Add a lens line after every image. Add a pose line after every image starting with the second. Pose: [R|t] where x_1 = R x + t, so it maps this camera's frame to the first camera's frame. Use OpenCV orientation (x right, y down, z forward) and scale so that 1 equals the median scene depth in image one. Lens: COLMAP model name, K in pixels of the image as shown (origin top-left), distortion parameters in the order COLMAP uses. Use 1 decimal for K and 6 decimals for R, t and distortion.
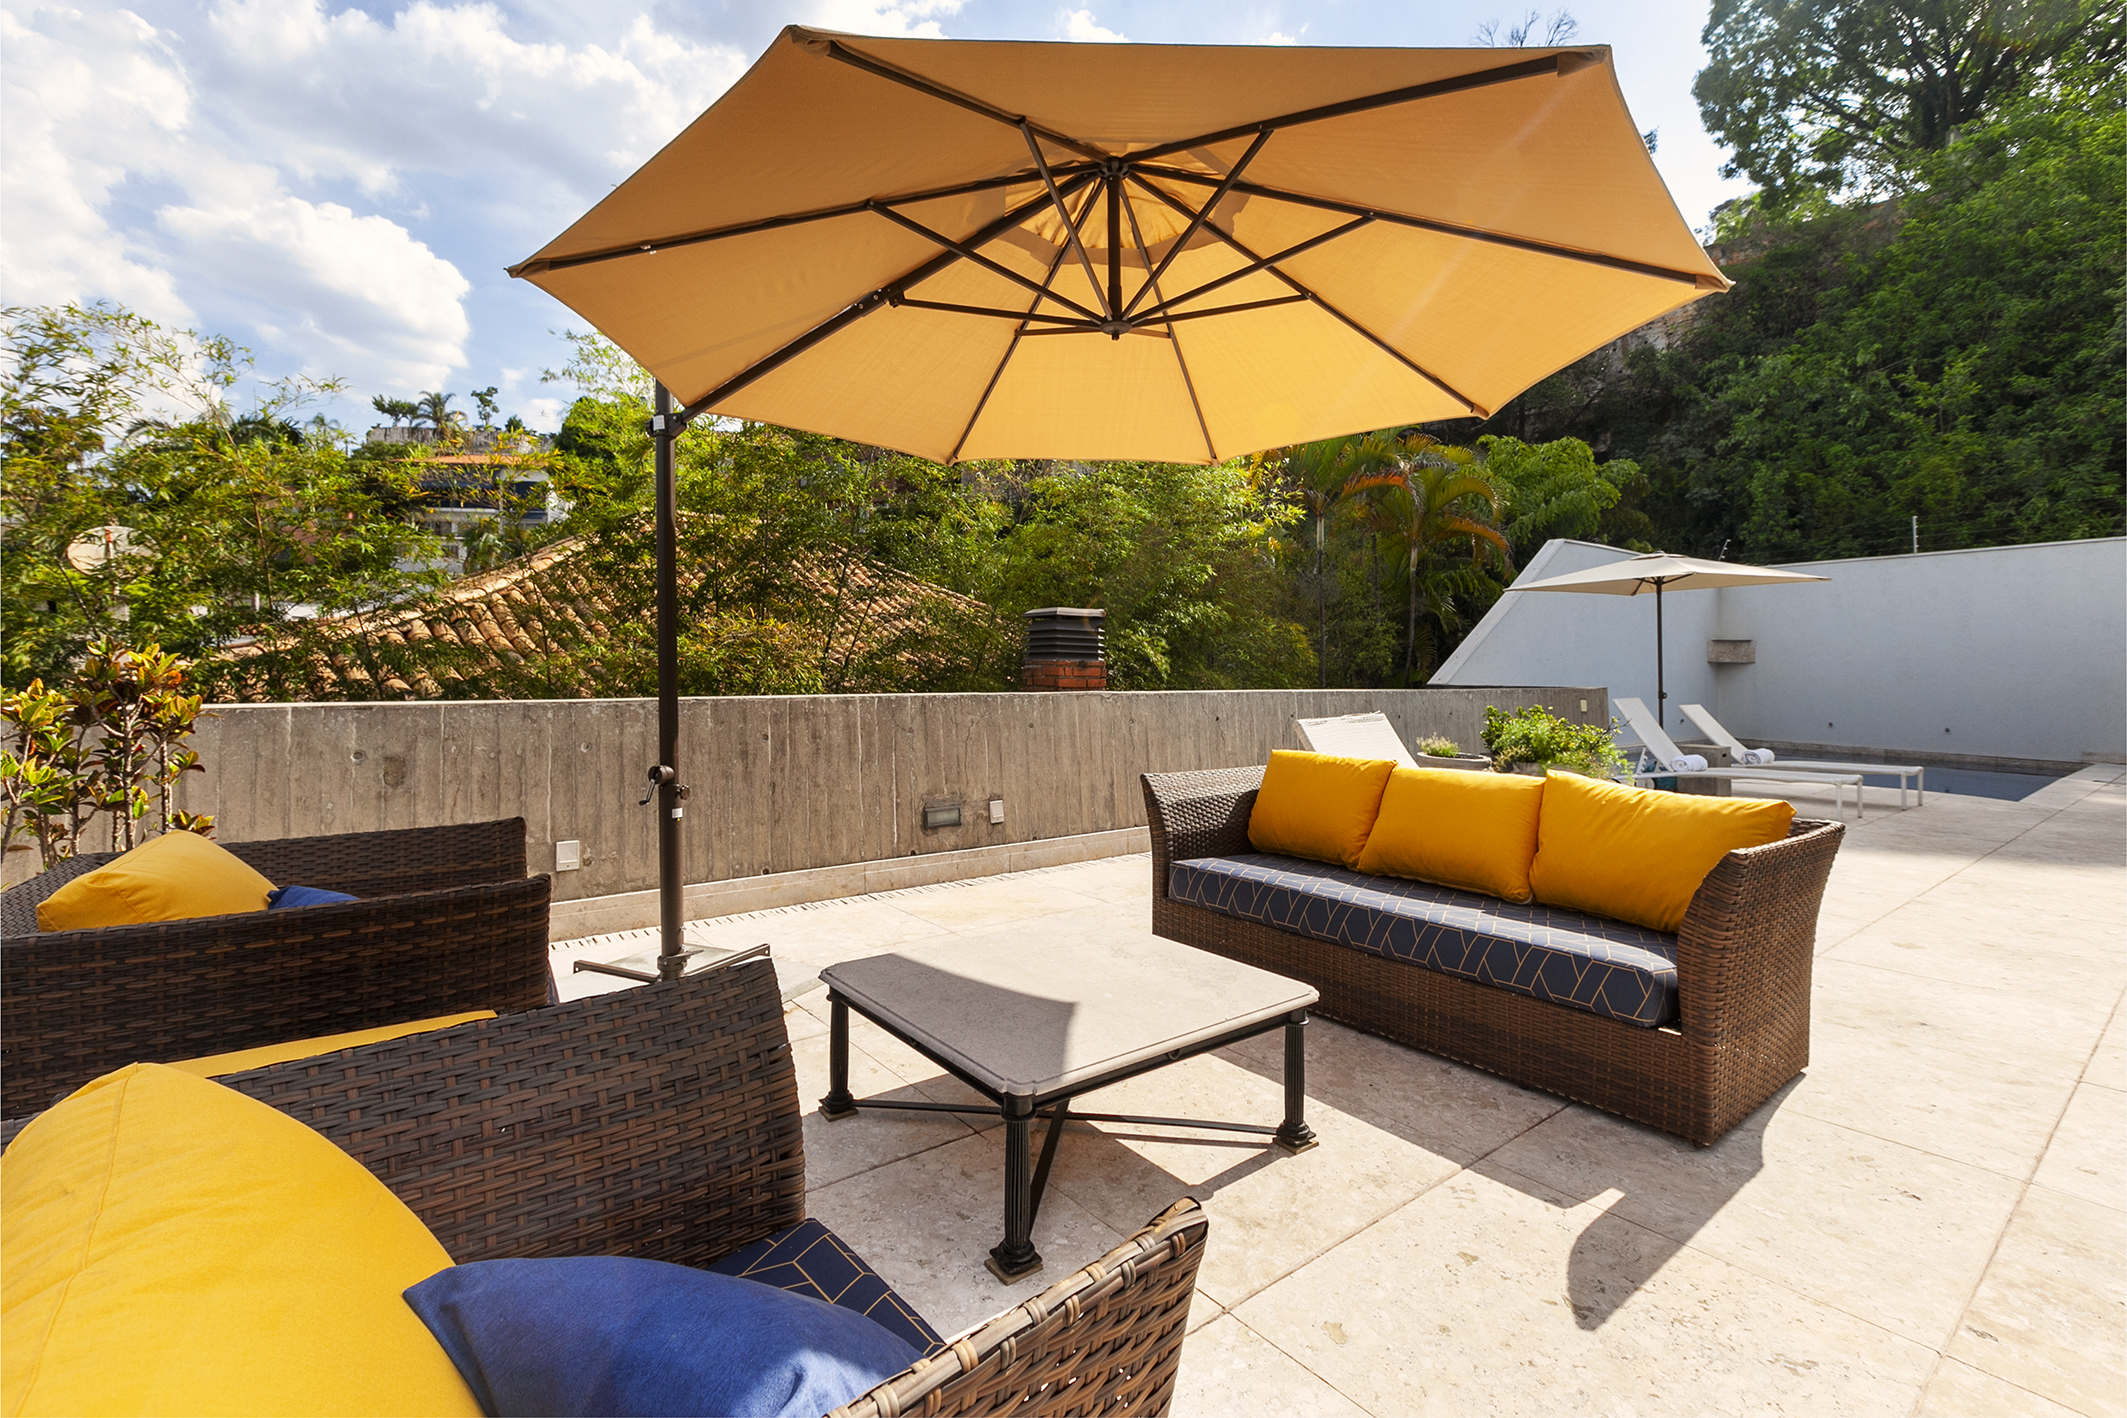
lens RADIAL K [[968.4, 0, 1063.7], [0, 968.4, 667.5], [0, 0, 1]] dist [-0.001419, -0.001259]
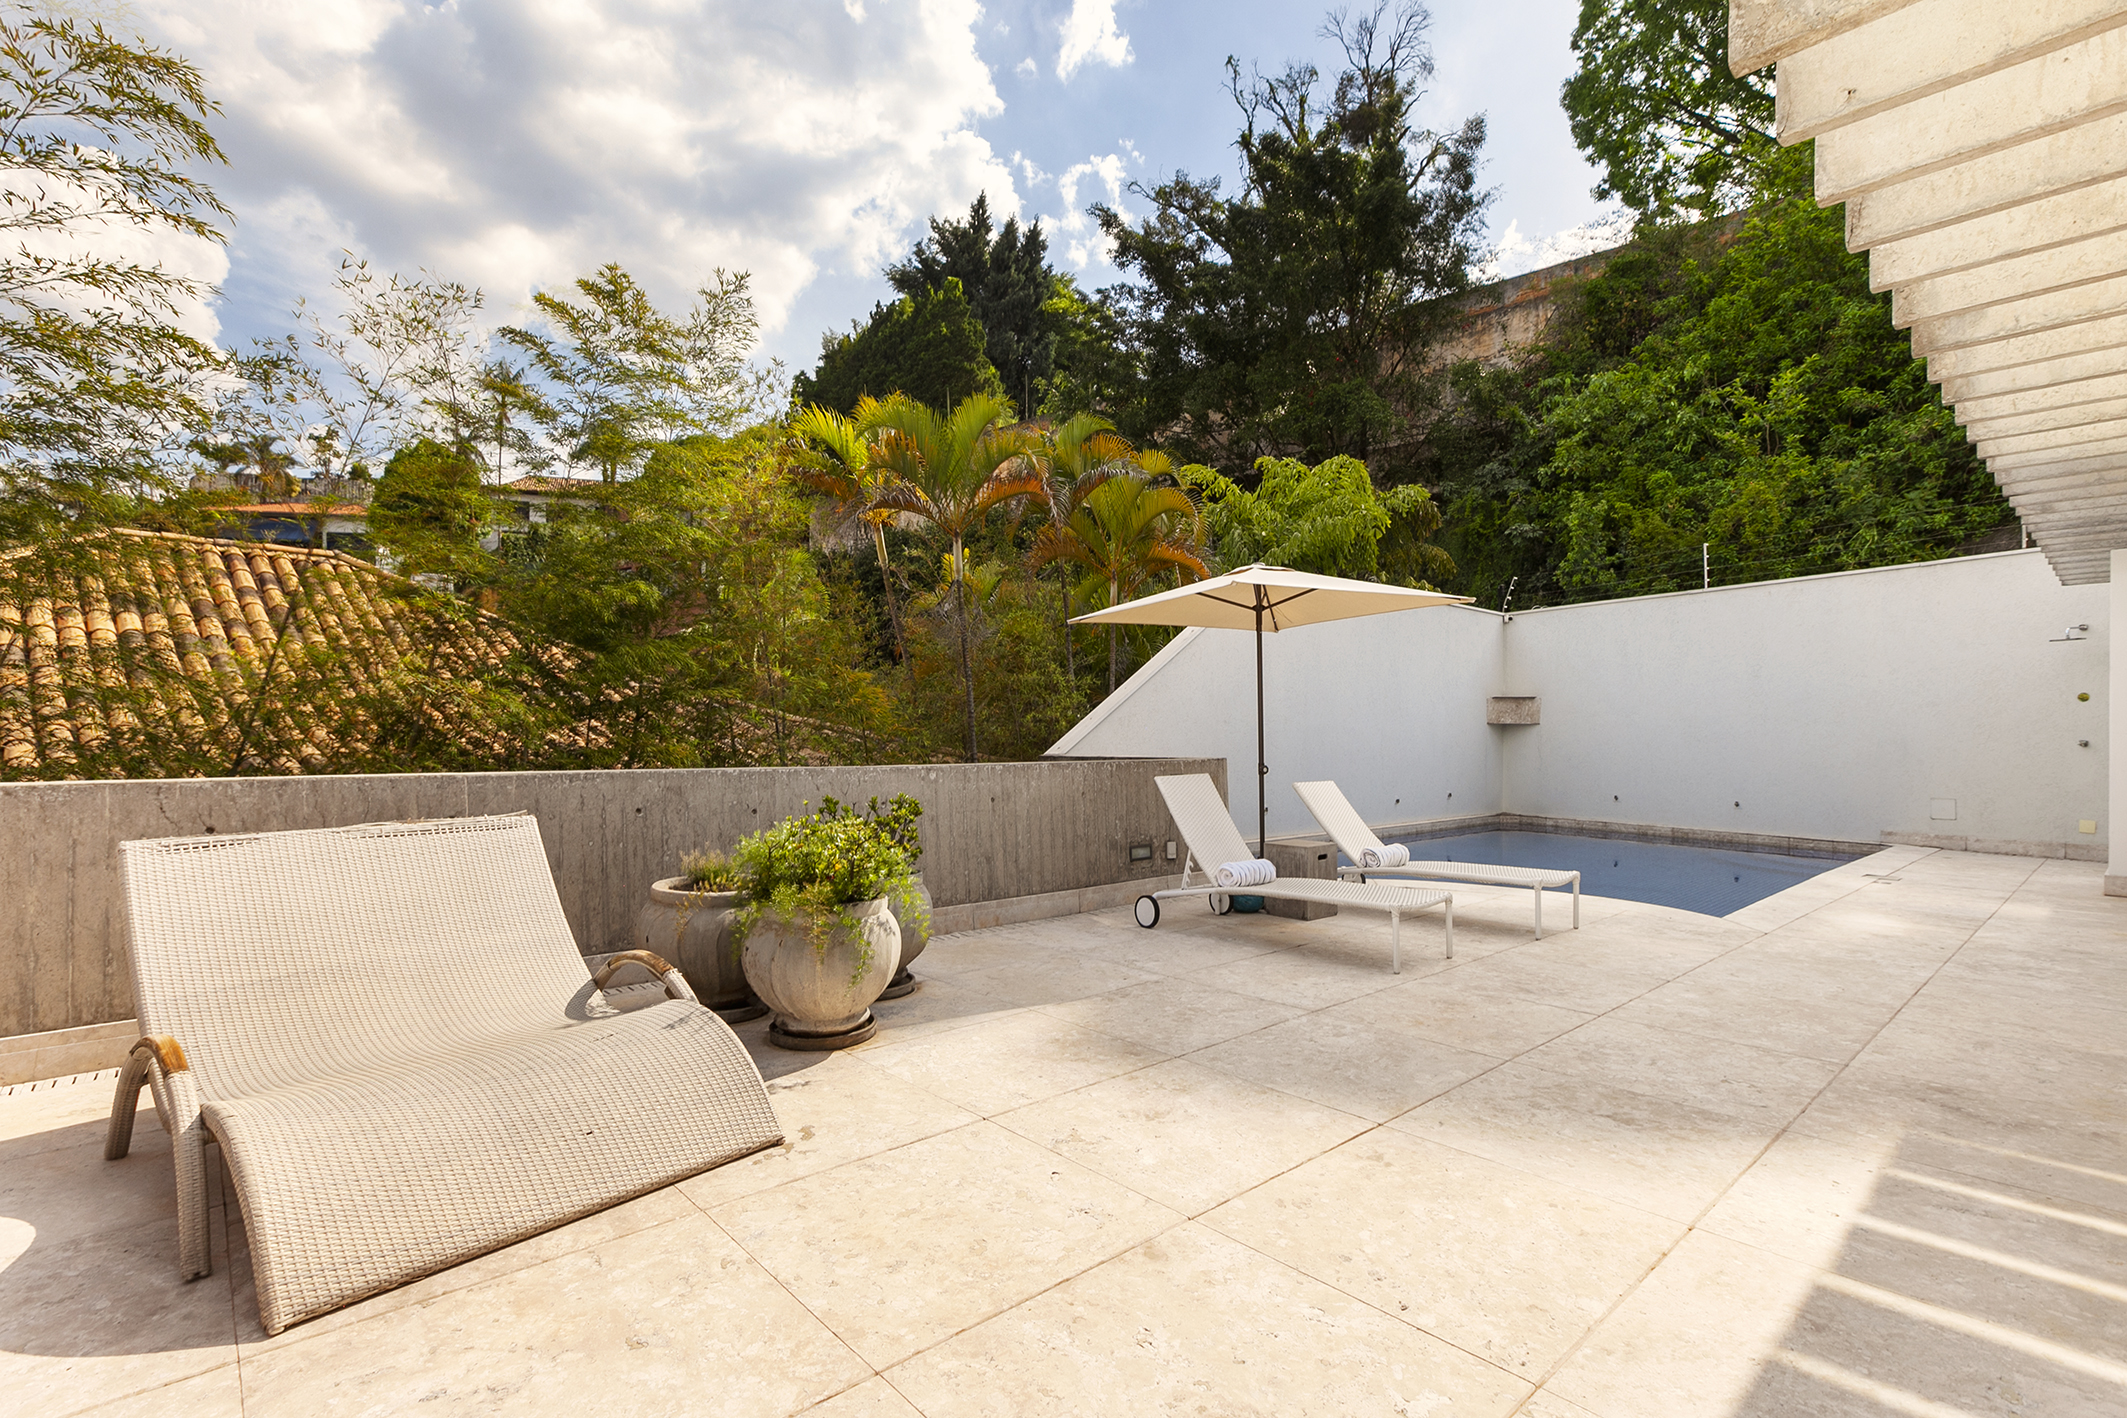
lens RADIAL K [[1000.4, 0, 1068.8], [0, 1000.4, 752.9], [0, 0, 1]] dist [-0.002229, -0.000851]
pose [[0.997593, -0.009307, 0.068716, 0.199221], [0.008085, 0.999805, 0.018033, 0.000924], [-0.068870, -0.017434, 0.997473, 0.133886]]
